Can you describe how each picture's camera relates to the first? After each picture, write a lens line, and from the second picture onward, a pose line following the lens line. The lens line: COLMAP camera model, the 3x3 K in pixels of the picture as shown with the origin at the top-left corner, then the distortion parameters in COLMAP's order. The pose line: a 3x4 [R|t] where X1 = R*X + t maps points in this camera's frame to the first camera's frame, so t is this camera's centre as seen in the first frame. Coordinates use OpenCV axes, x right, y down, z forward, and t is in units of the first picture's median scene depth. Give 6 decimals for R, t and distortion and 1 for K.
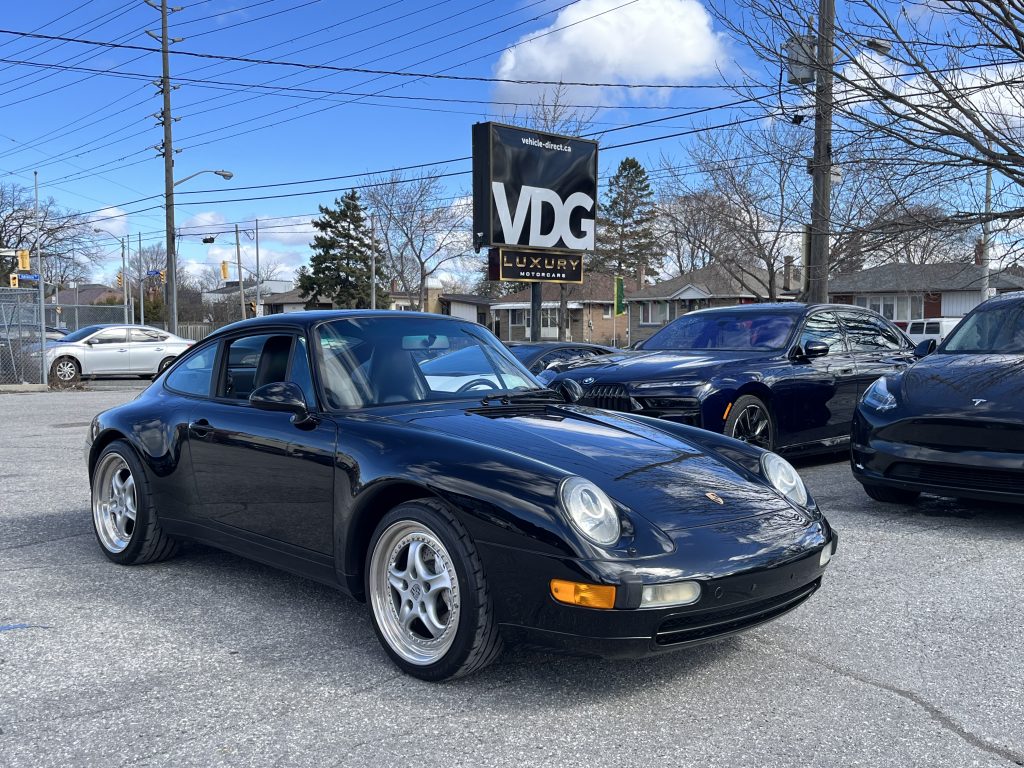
lens RADIAL K [[1046.5, 0, 512.0], [0, 1046.5, 384.0], [0, 0, 1]] dist [0.041078, -0.005395]
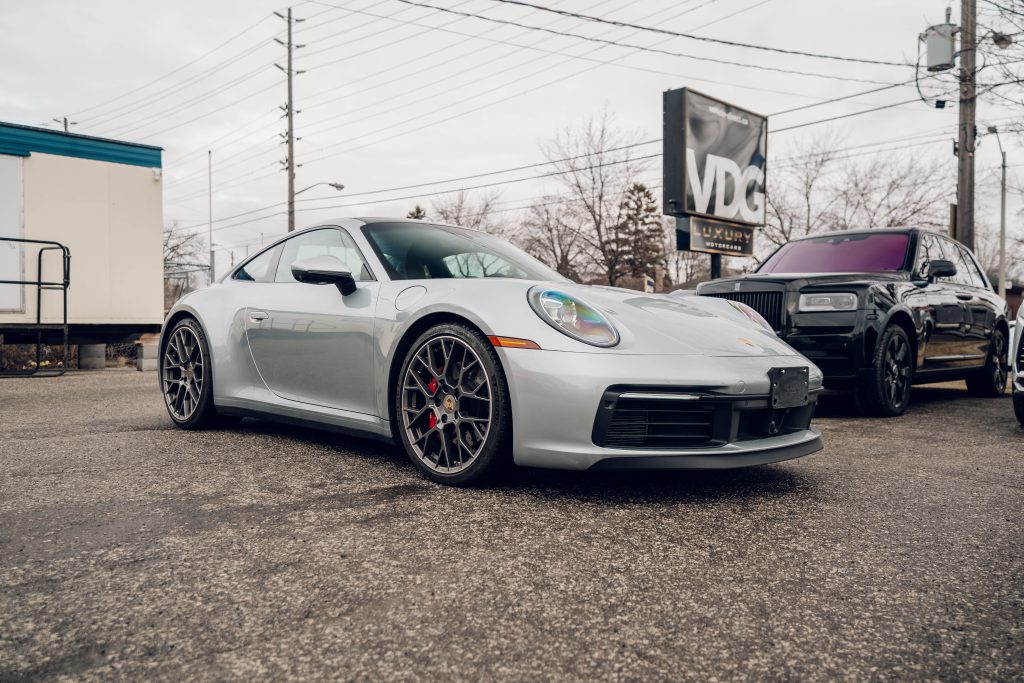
lens RADIAL K [[799.6, 0, 512.0], [0, 799.6, 341.5], [0, 0, 1]] dist [-0.000765, 0.004376]
pose [[0.999999, 0.000099, 0.001683, -0.153427], [-0.000037, 0.999320, -0.036871, 0.011929], [-0.001686, 0.036871, 0.999319, 0.223964]]
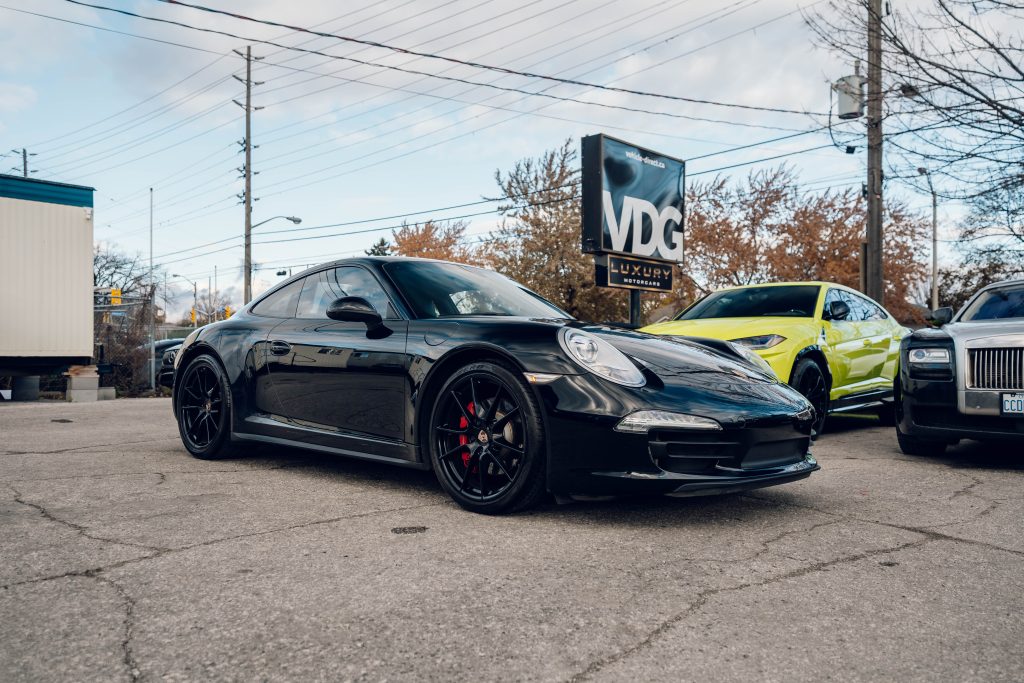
lens RADIAL K [[799.6, 0, 512.0], [0, 799.6, 341.5], [0, 0, 1]] dist [-0.000765, 0.004376]
pose [[0.999332, 0.001410, 0.036512, -0.115408], [0.001355, 0.997139, -0.075578, 0.012922], [-0.036514, 0.075577, 0.996471, 0.193273]]
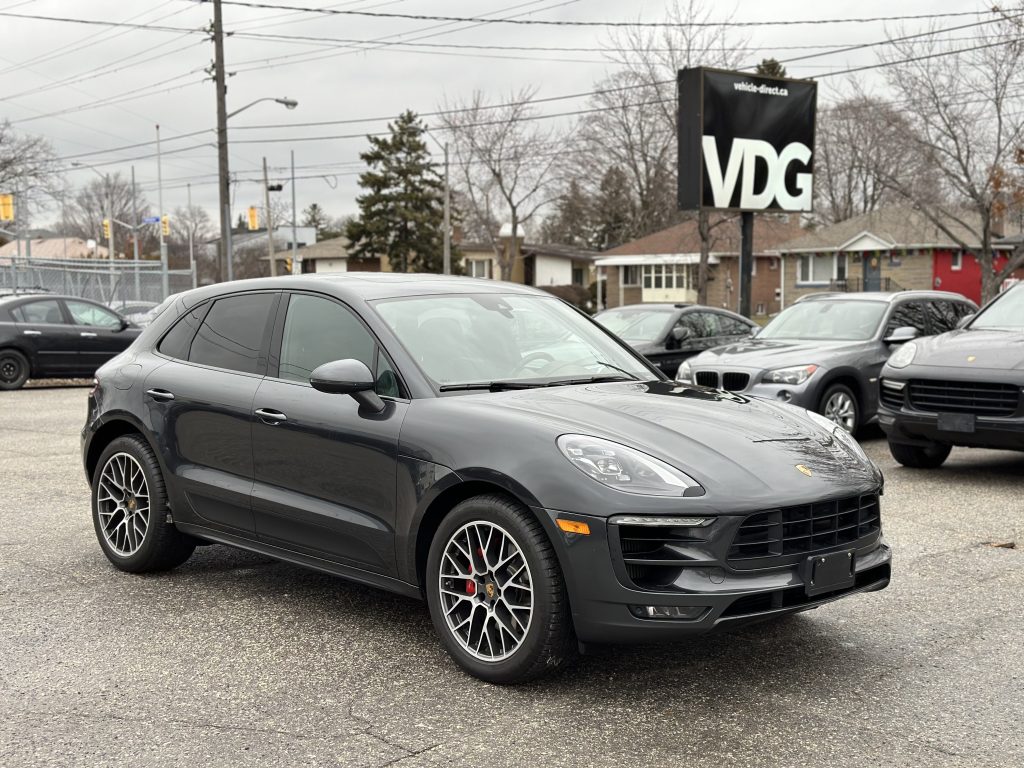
lens RADIAL K [[1432.1, 0, 507.3], [0, 1432.1, 405.3], [0, 0, 1]] dist [0.115489, 0.008665]
pose [[0.998786, -0.002509, -0.049201, -0.102839], [0.004065, 0.999494, 0.031558, -0.007393], [0.049097, -0.031720, 0.998290, -0.171340]]
